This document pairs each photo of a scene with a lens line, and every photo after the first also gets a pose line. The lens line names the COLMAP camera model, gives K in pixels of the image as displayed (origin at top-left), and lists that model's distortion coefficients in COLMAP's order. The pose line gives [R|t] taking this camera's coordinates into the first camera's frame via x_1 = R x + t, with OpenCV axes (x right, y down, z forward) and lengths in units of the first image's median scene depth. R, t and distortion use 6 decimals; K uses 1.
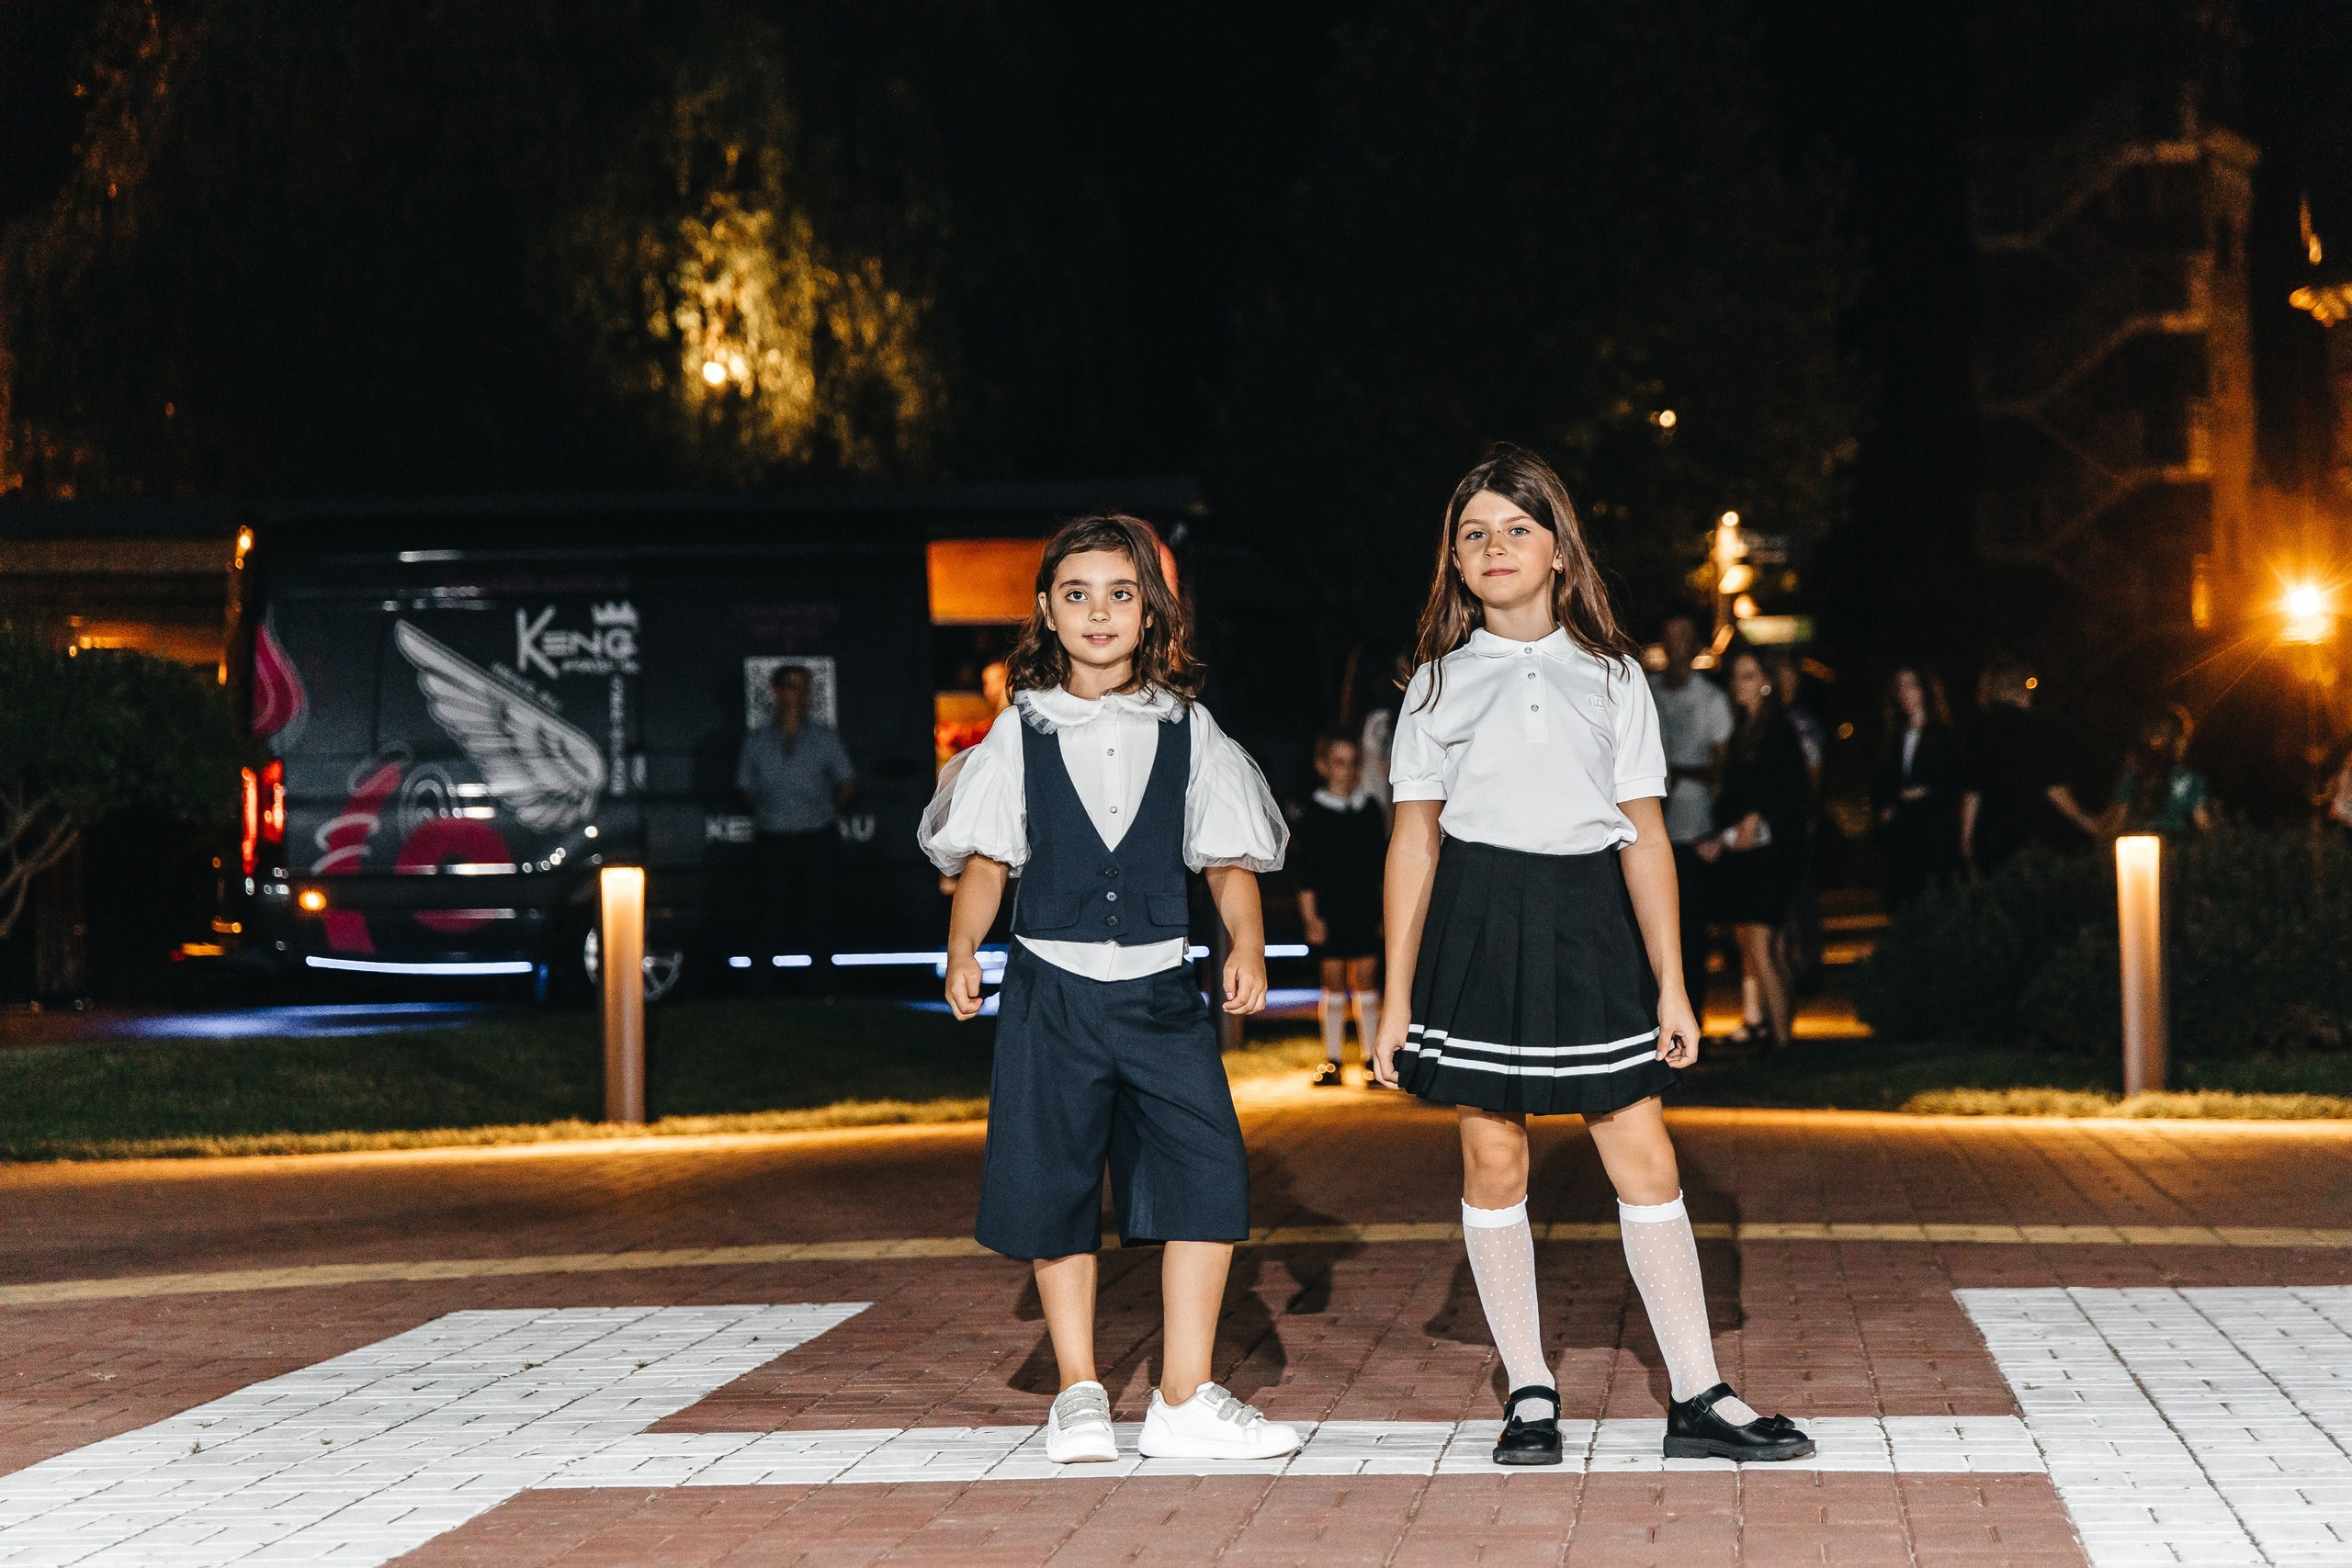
lens RADIAL K [[6351.1, 0, 1172.1], [0, 6351.1, 781.5], [0, 0, 1]] dist [0.048059, 0.000000]
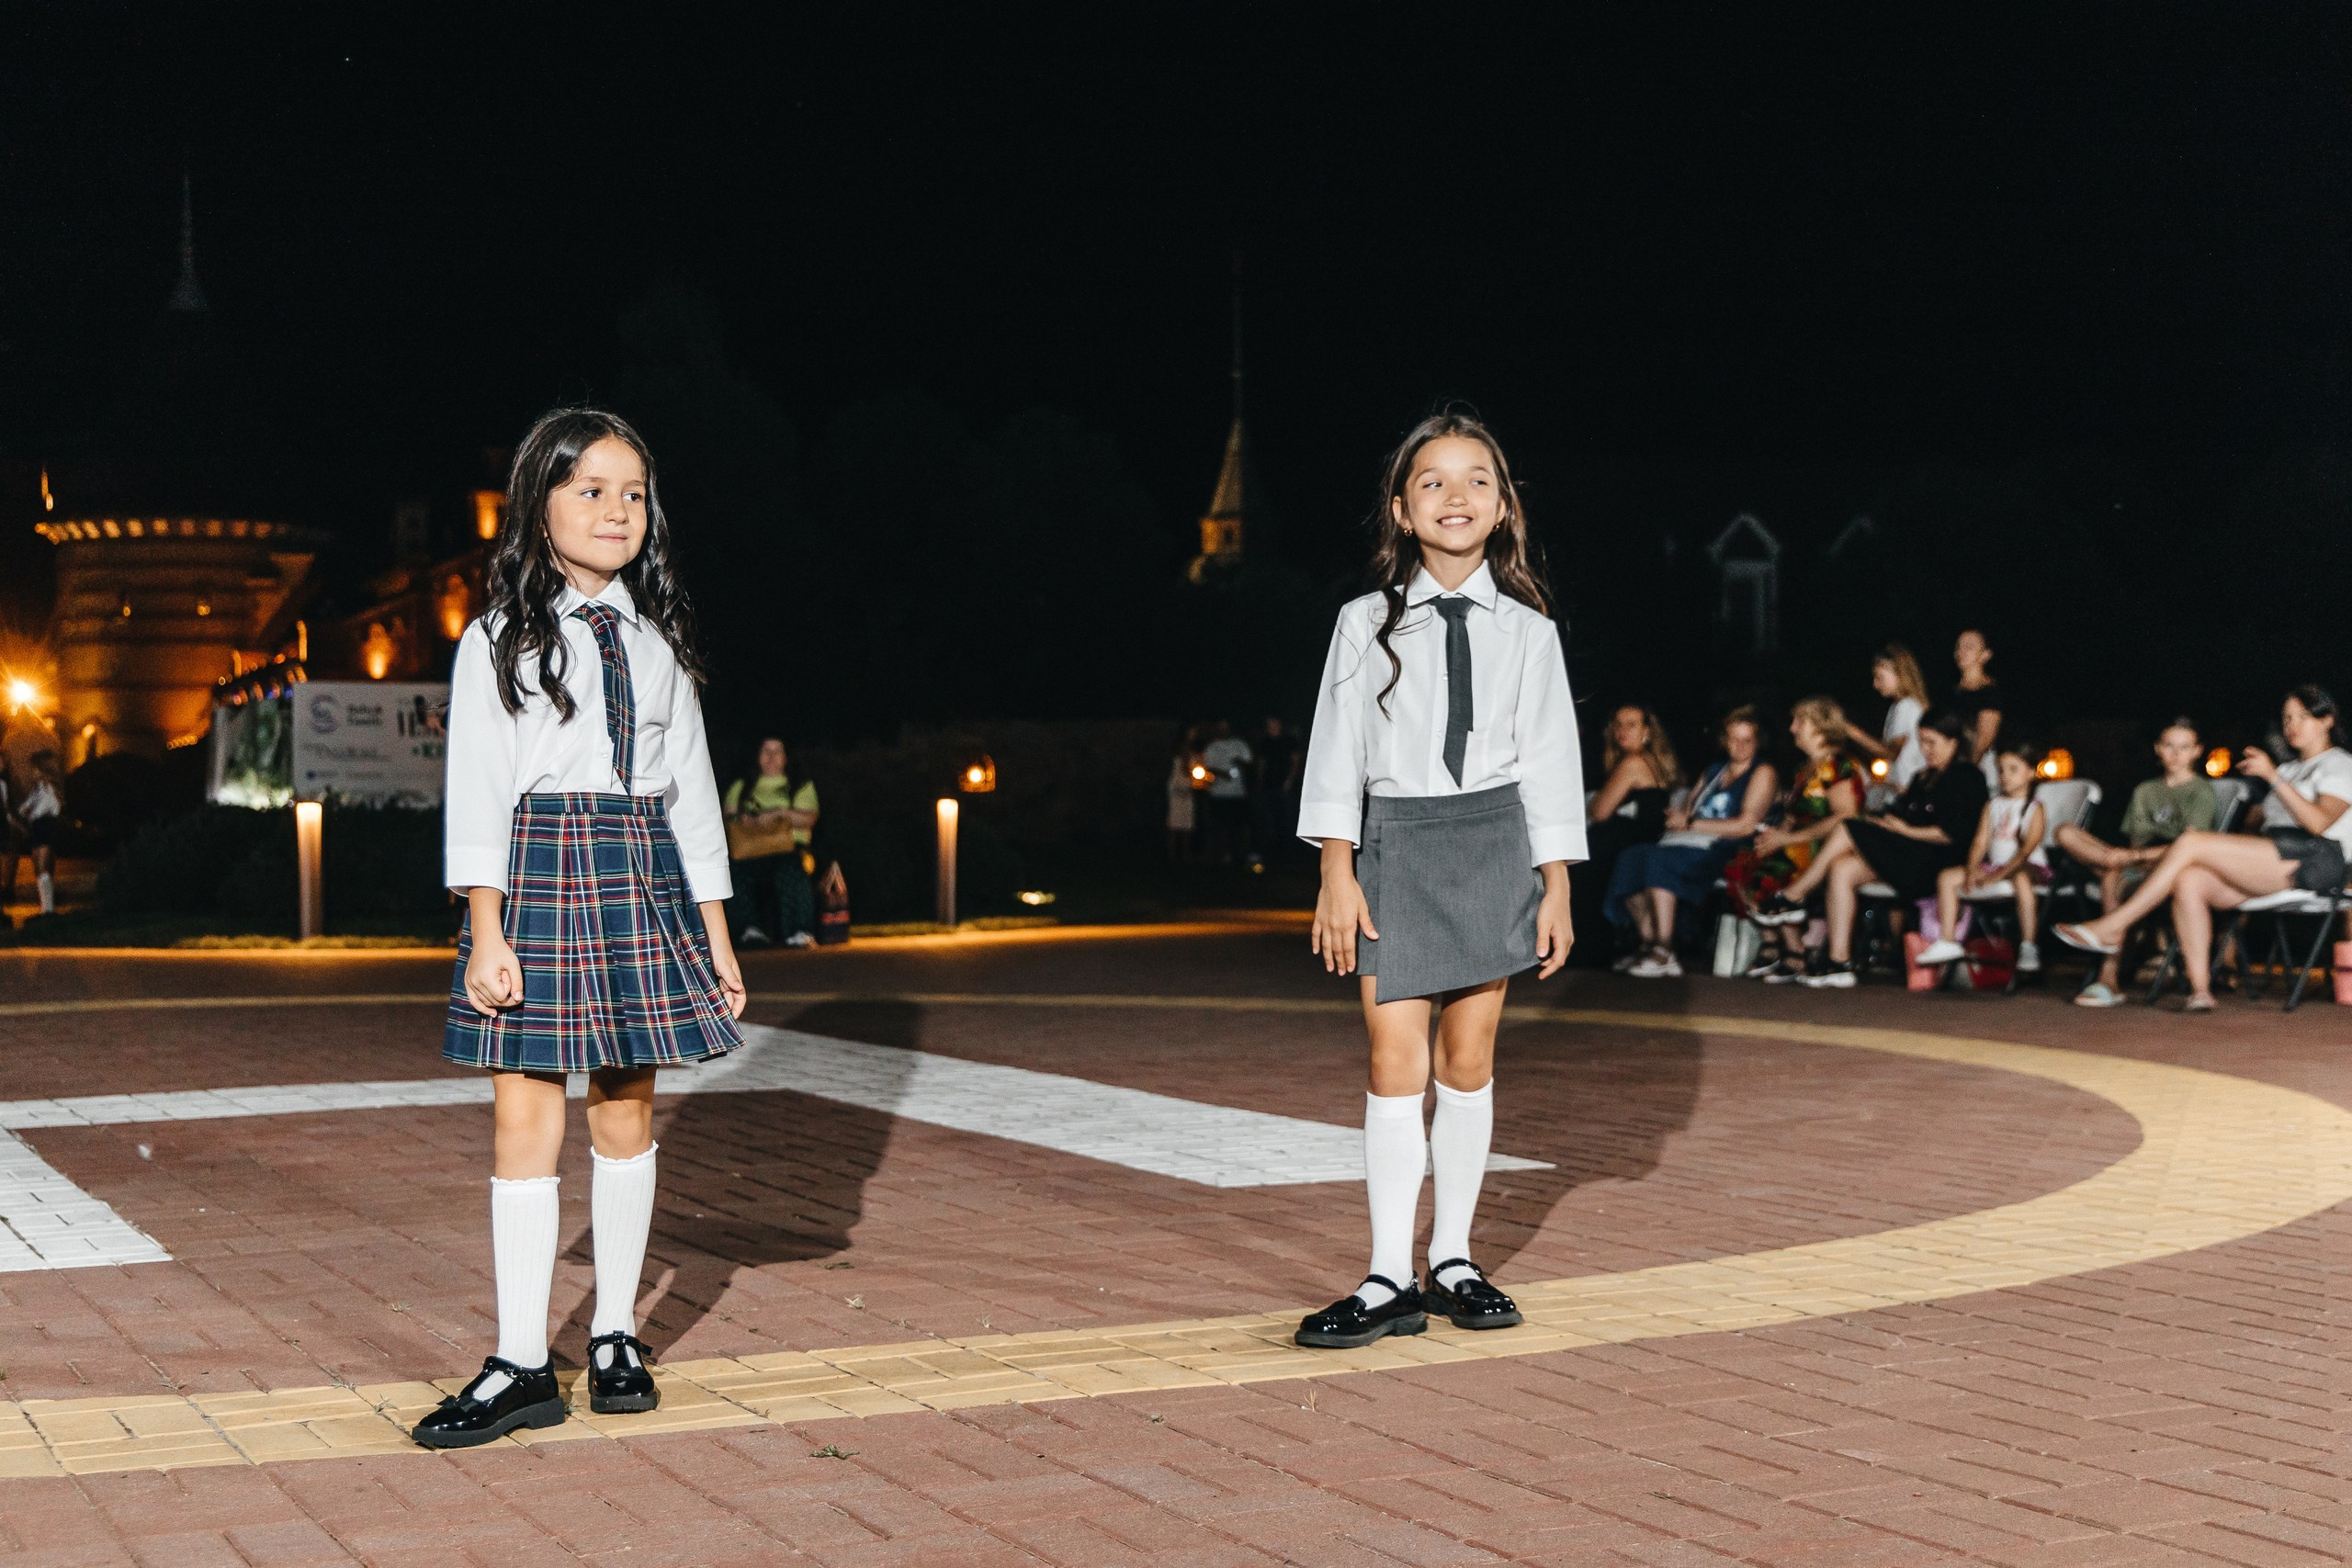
lens RADIAL K [[3316.2, 0, 1183.4], [0, 3316.2, 792.7], [0, 0, 1]] dist [0.042015, 0.000000]
pose [[0.844648, 0.015583, 0.535095, -0.118006], [-0.014239, 0.999877, -0.006642, 0.005780], [-0.535132, -0.002009, 0.844766, 0.002255]]
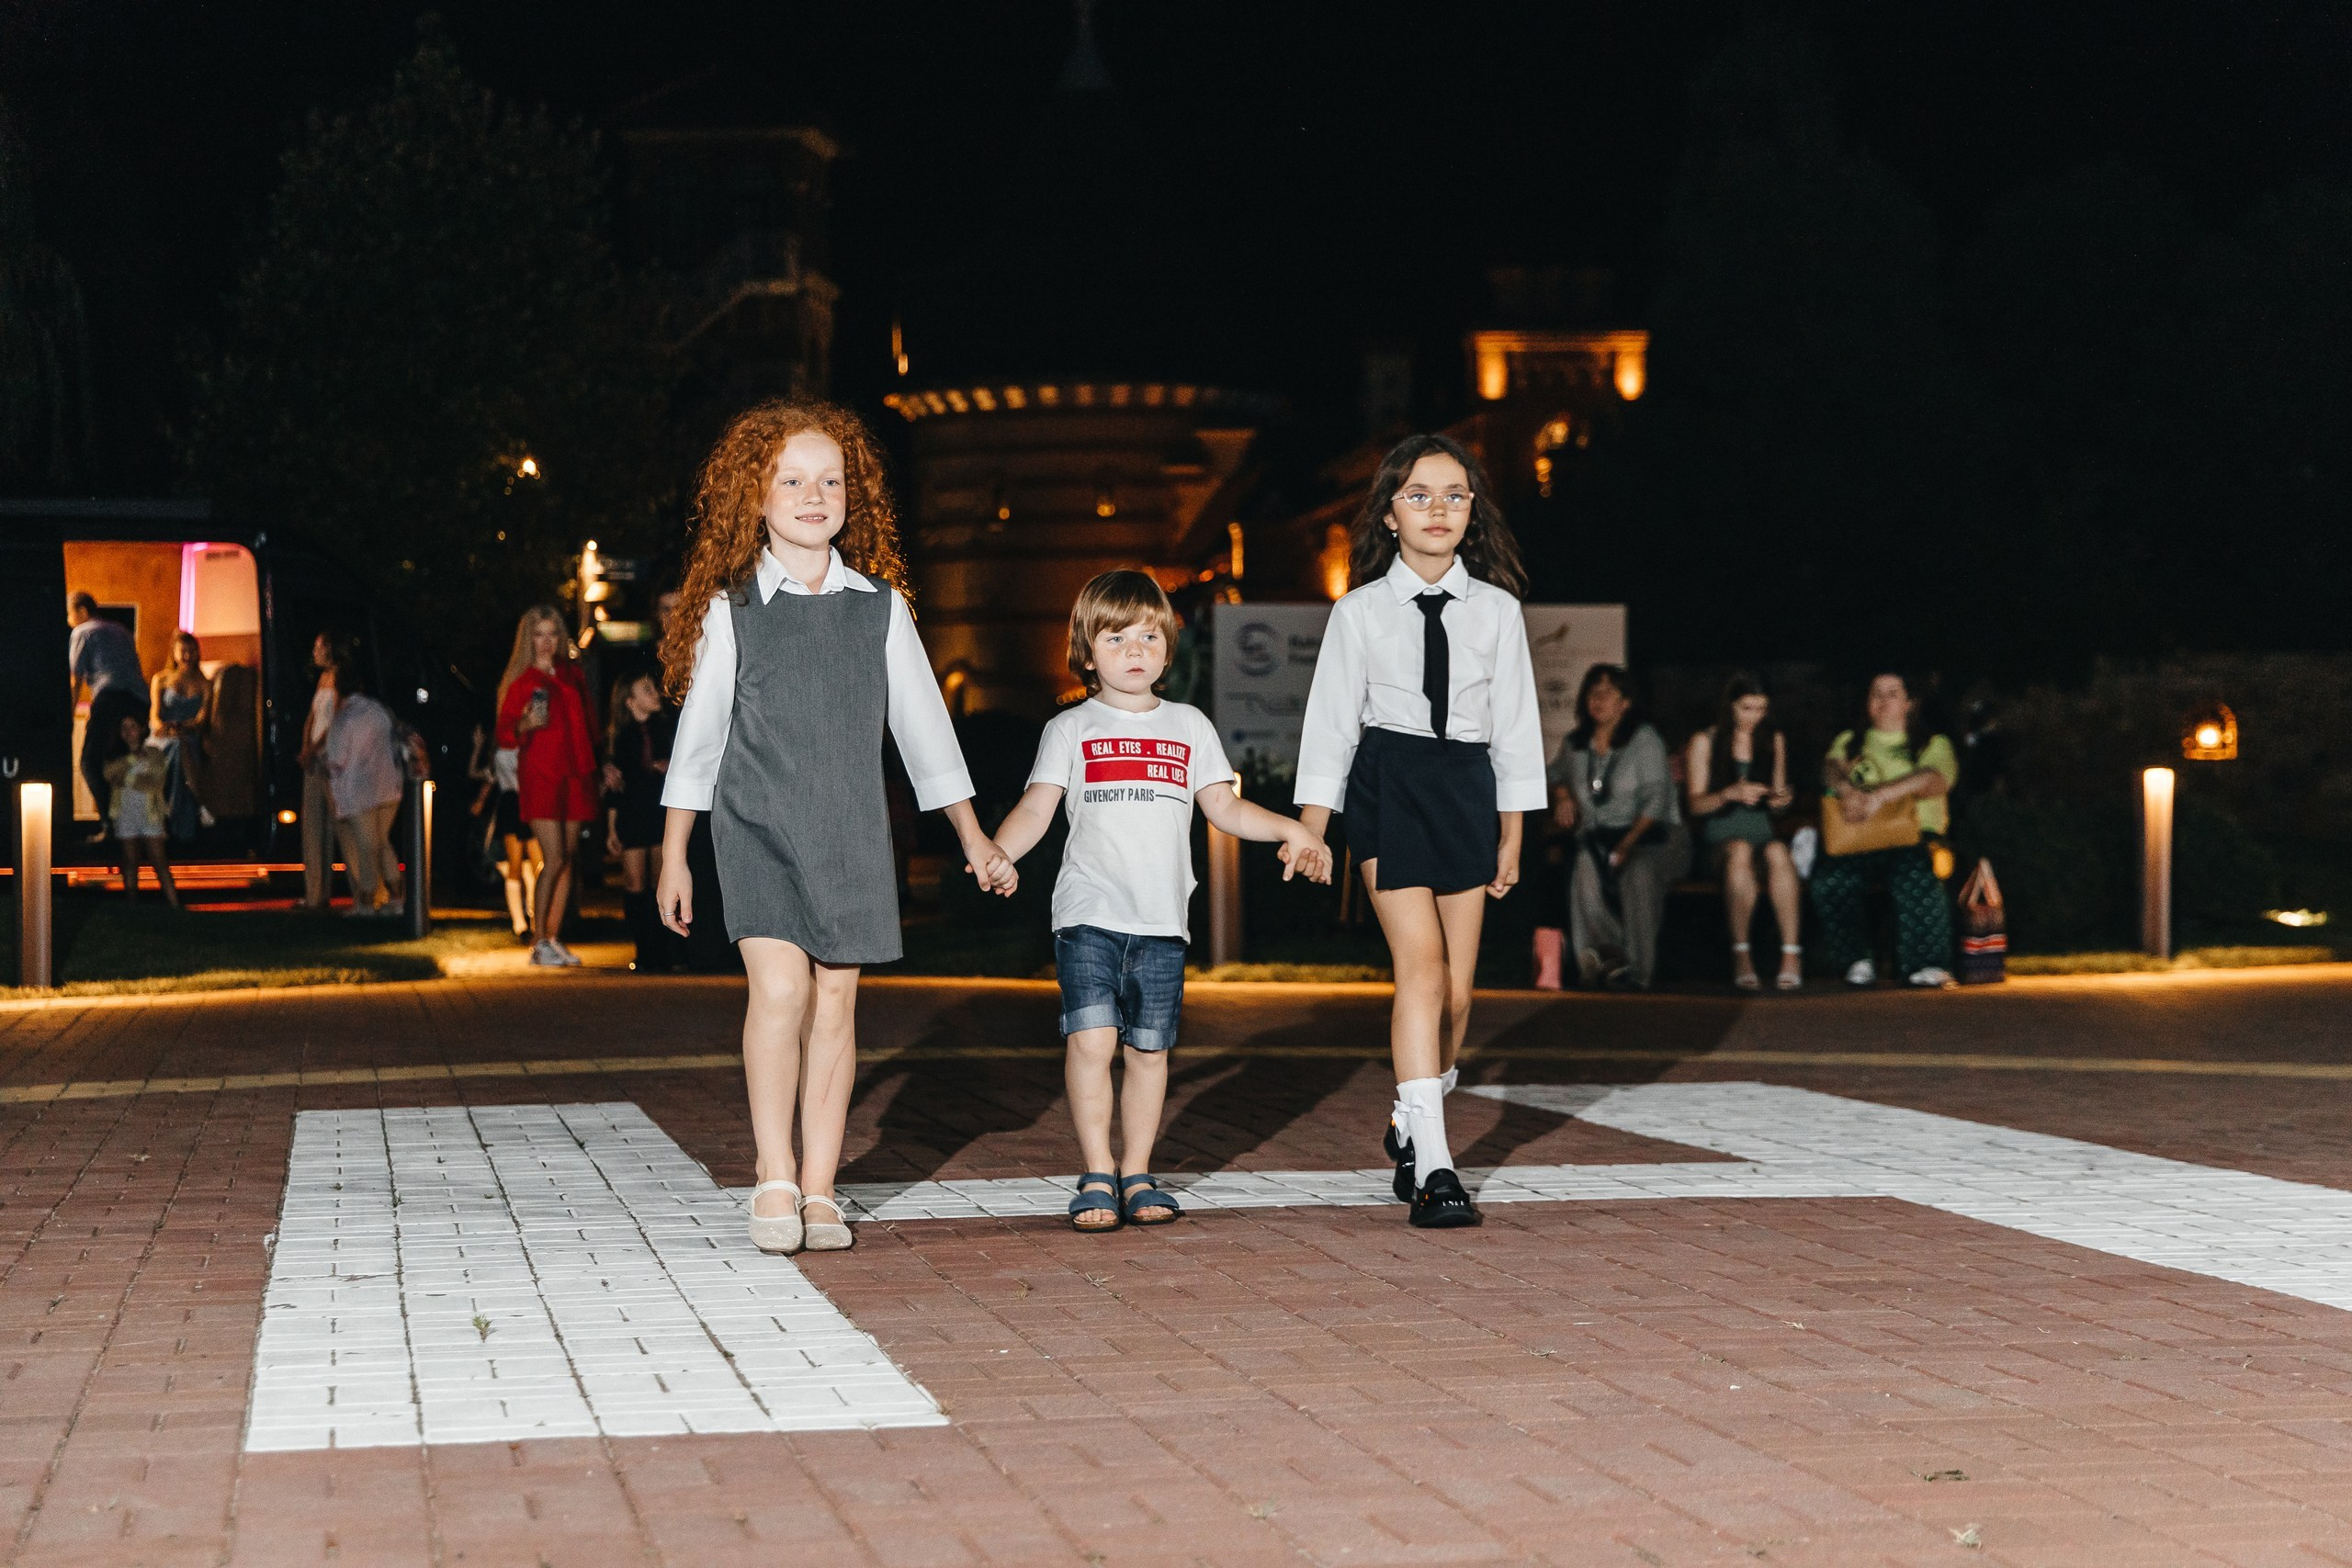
lens RADIAL K [[4815.3, 0, 1195.1], [0, 4815.3, 796.0], [0, 0, 1]] dist [0.063338, 0.000000]
pose [[0.957105, 0.013219, 0.289439, -0.106382], [-0.014553, 0.999891, 0.002459, 0.007892], [-0.289375, -0.006566, 0.957193, 0.018754]]
